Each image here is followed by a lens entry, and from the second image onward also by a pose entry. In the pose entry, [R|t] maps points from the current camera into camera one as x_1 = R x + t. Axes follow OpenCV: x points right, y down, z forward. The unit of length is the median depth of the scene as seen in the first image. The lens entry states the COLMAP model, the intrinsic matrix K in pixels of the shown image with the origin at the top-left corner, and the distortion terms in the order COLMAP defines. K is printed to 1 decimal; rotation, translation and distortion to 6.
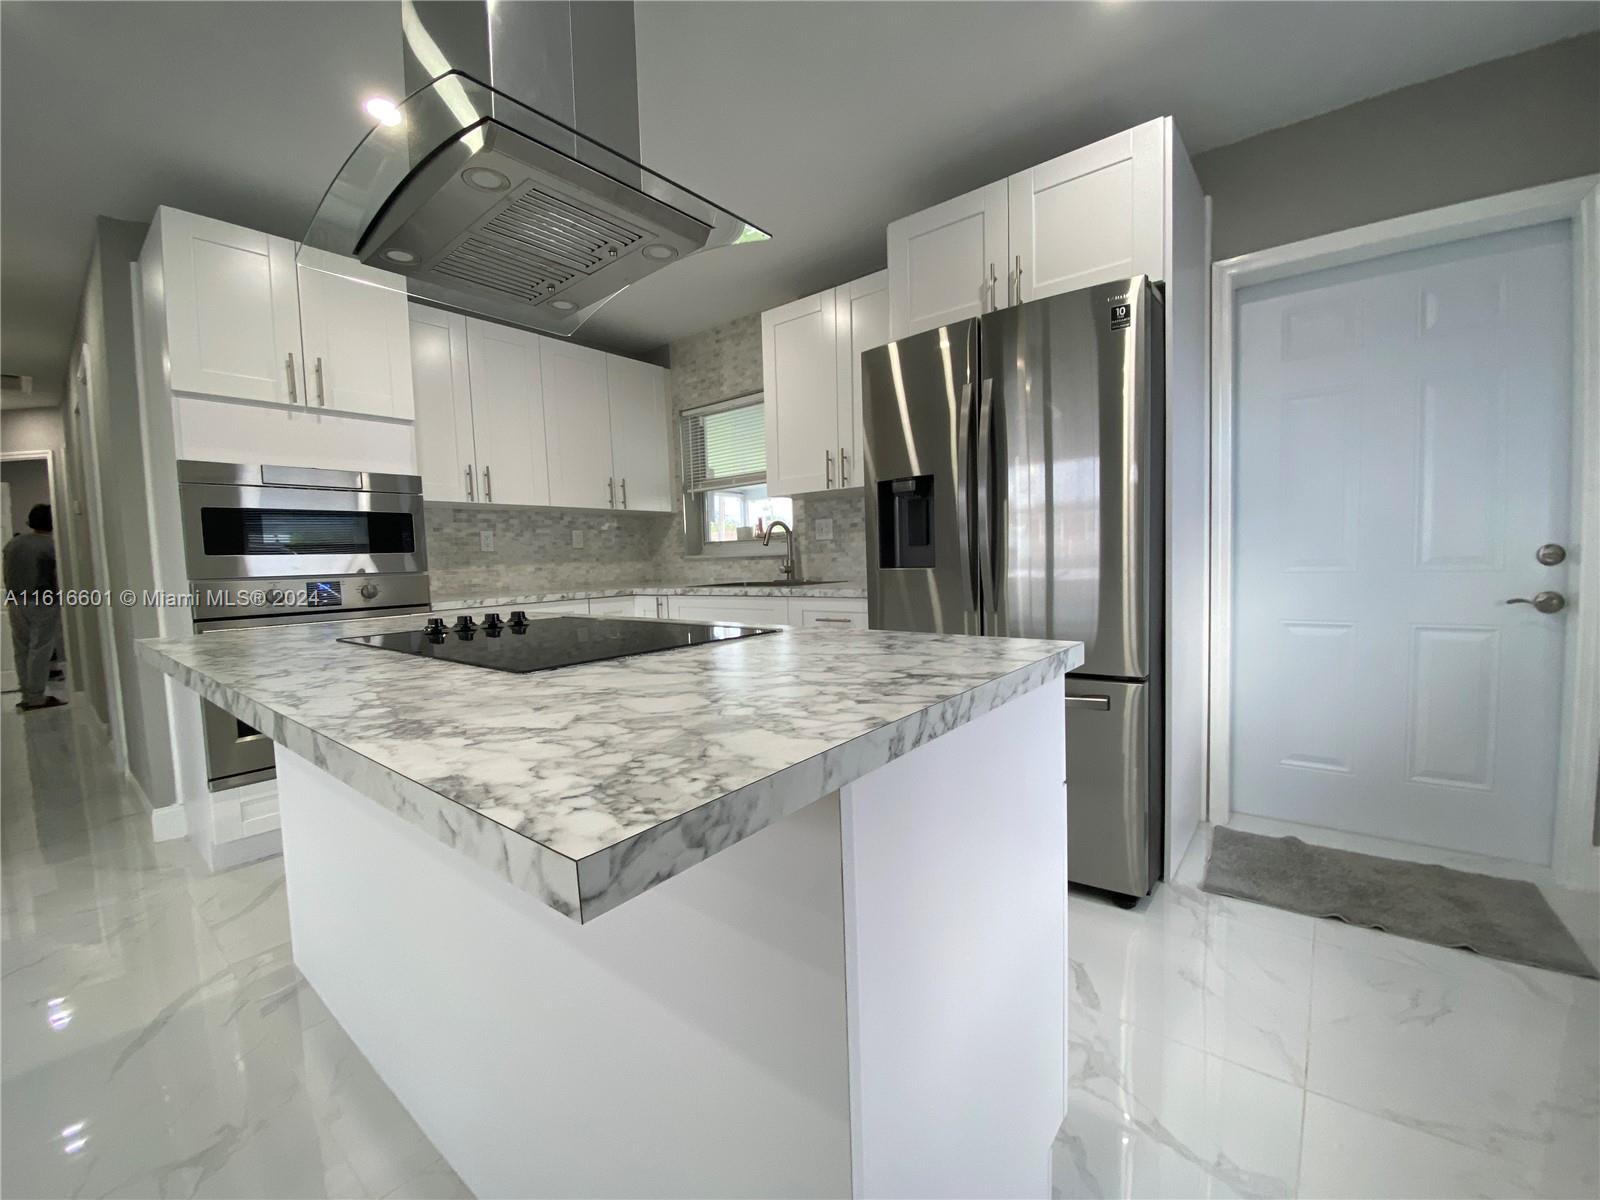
lens RADIAL K [[655.5, 0, 792.9], [0, 655.5, 602.3], [0, 0, 1]] dist [0.065009, -0.045167]
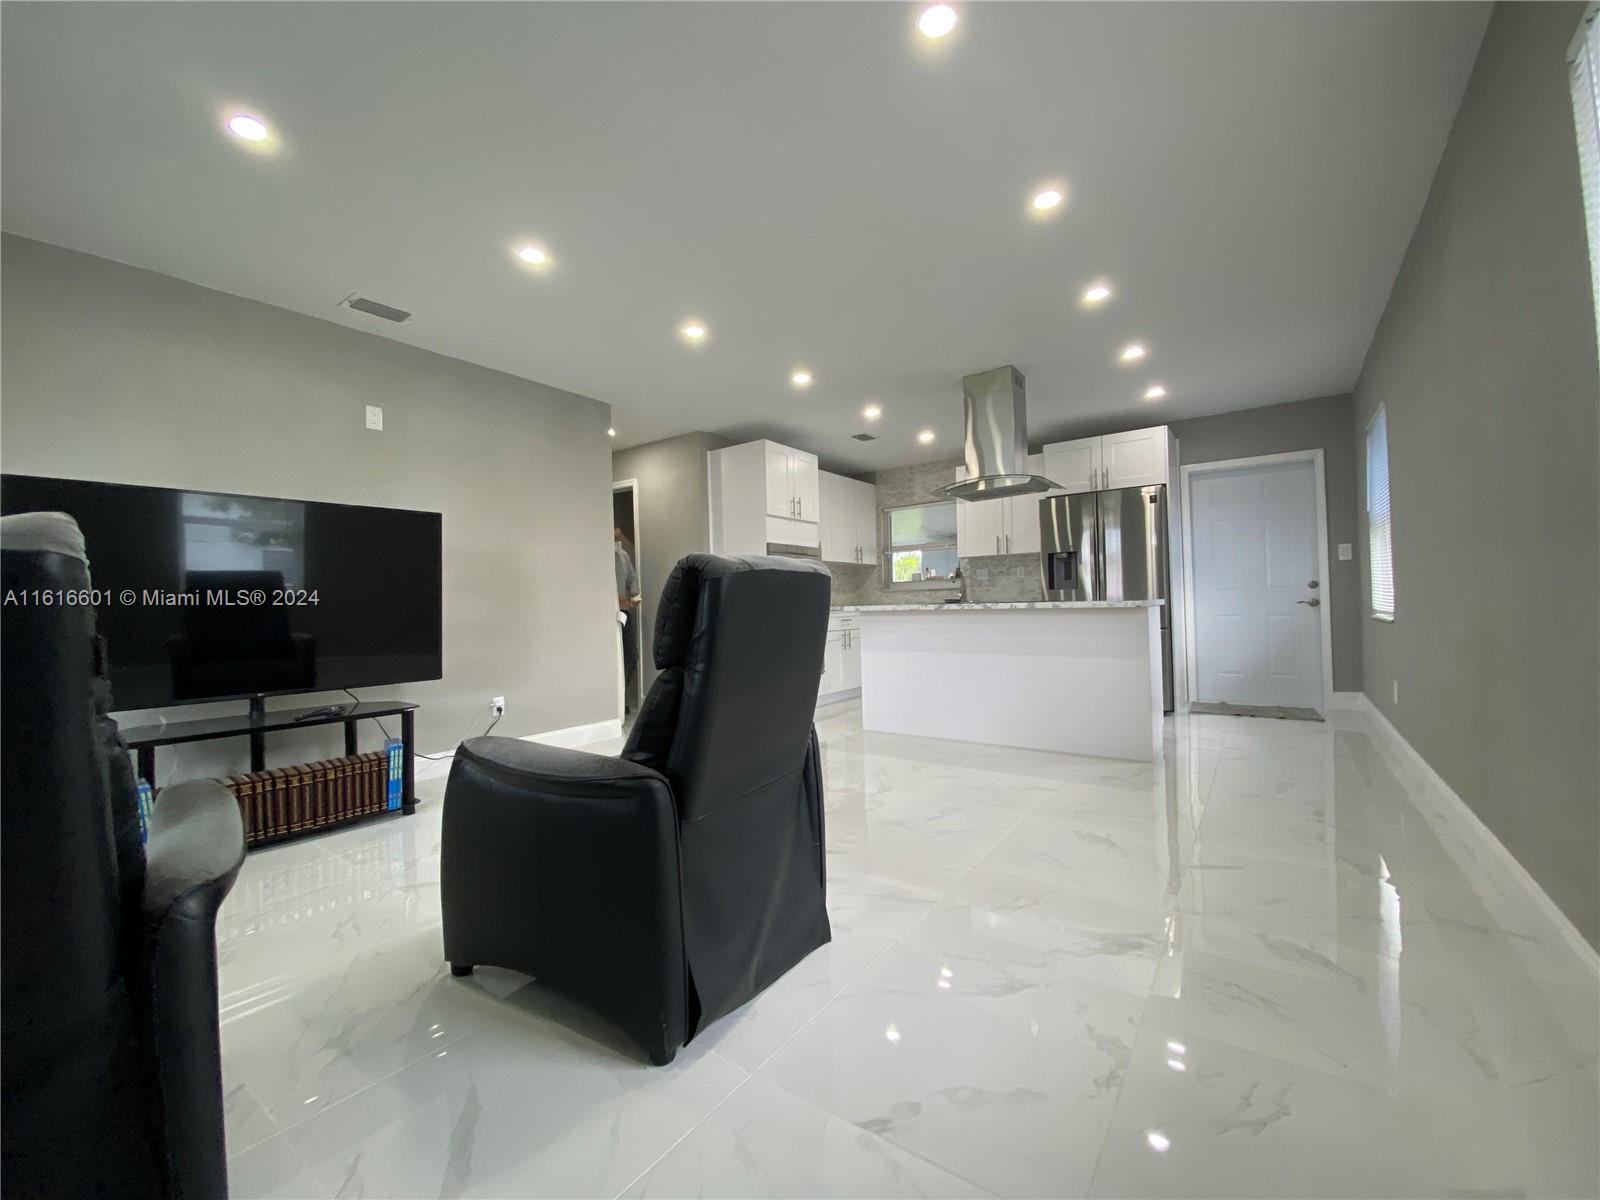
lens RADIAL K [[639.1, 0, 792.4], [0, 639.1, 603.3], [0, 0, 1]] dist [0.046234, -0.041263]
pose [[0.998732, 0.007066, 0.049849, -0.847763], [-0.003309, 0.997175, -0.075041, 0.160772], [-0.050239, 0.074781, 0.995934, -1.165713]]
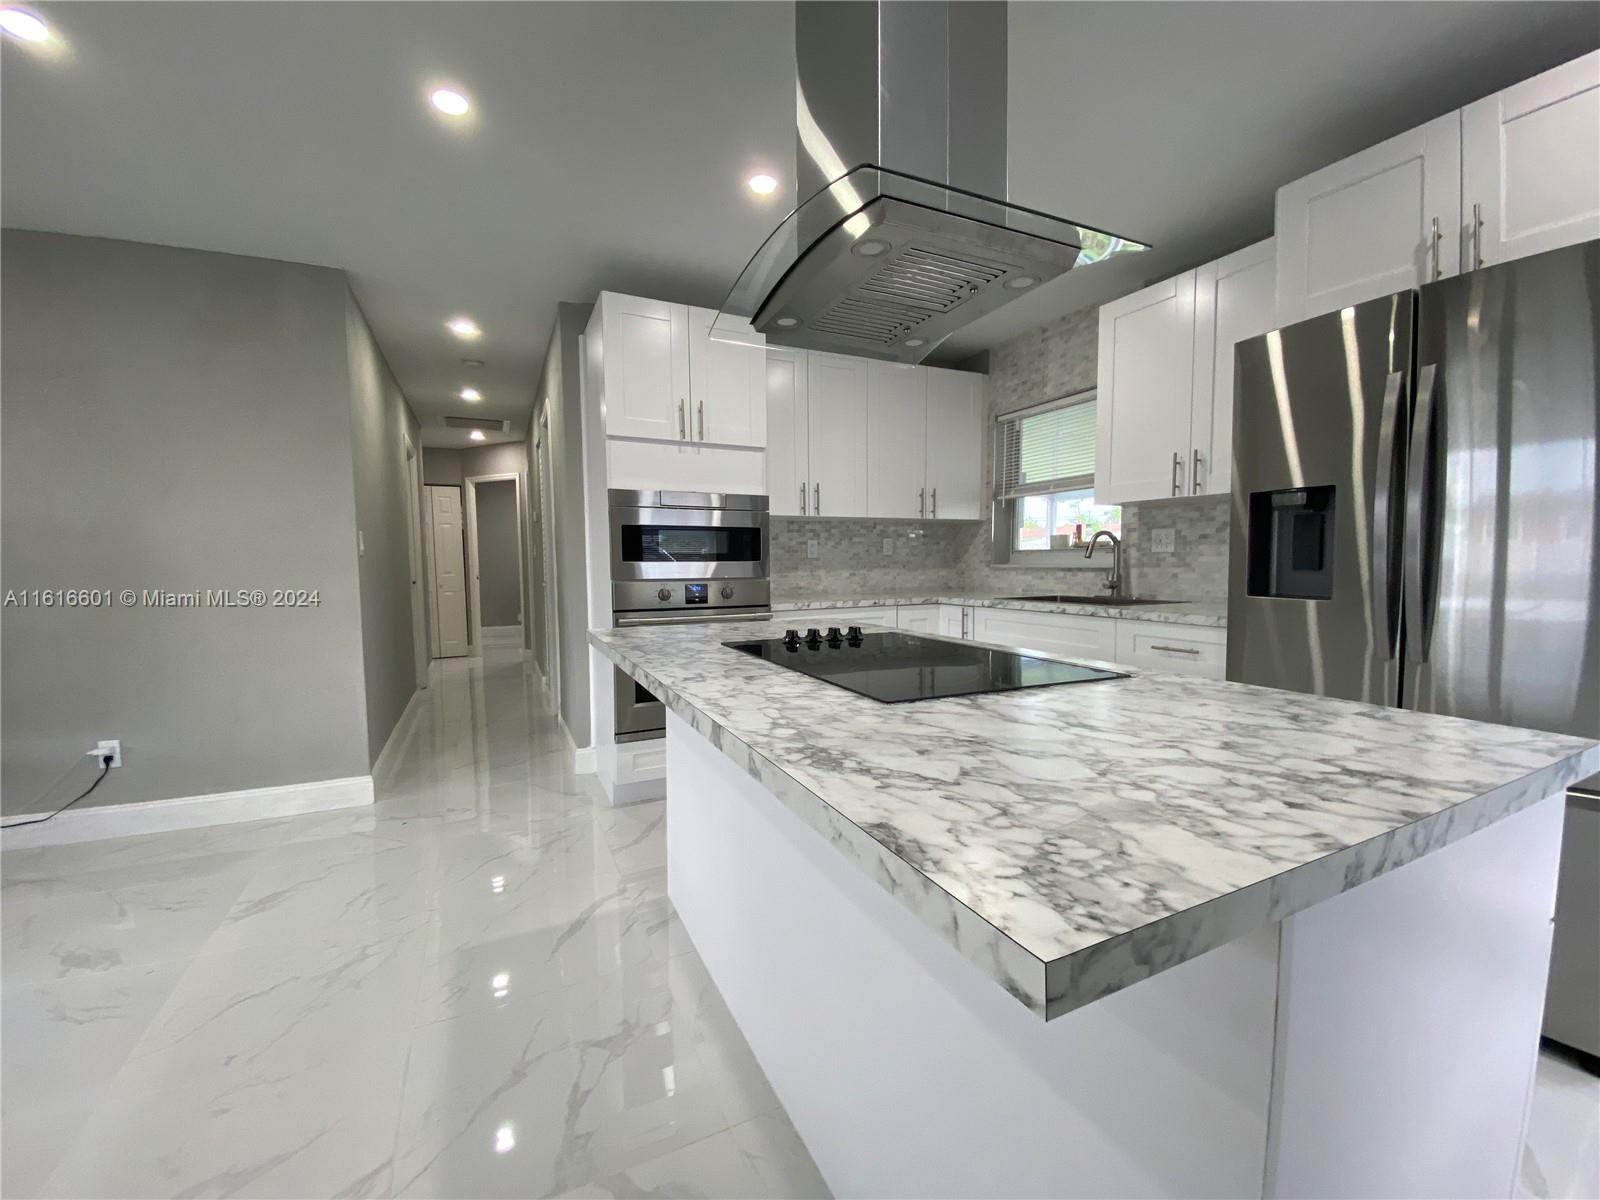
lens RADIAL K [[655.5, 0, 792.9], [0, 655.5, 602.3], [0, 0, 1]] dist [0.065009, -0.045167]
pose [[0.907126, 0.052788, -0.417536, -0.035035], [-0.051401, 0.998572, 0.014574, -0.023872], [0.417709, 0.008241, 0.908543, -0.020055]]
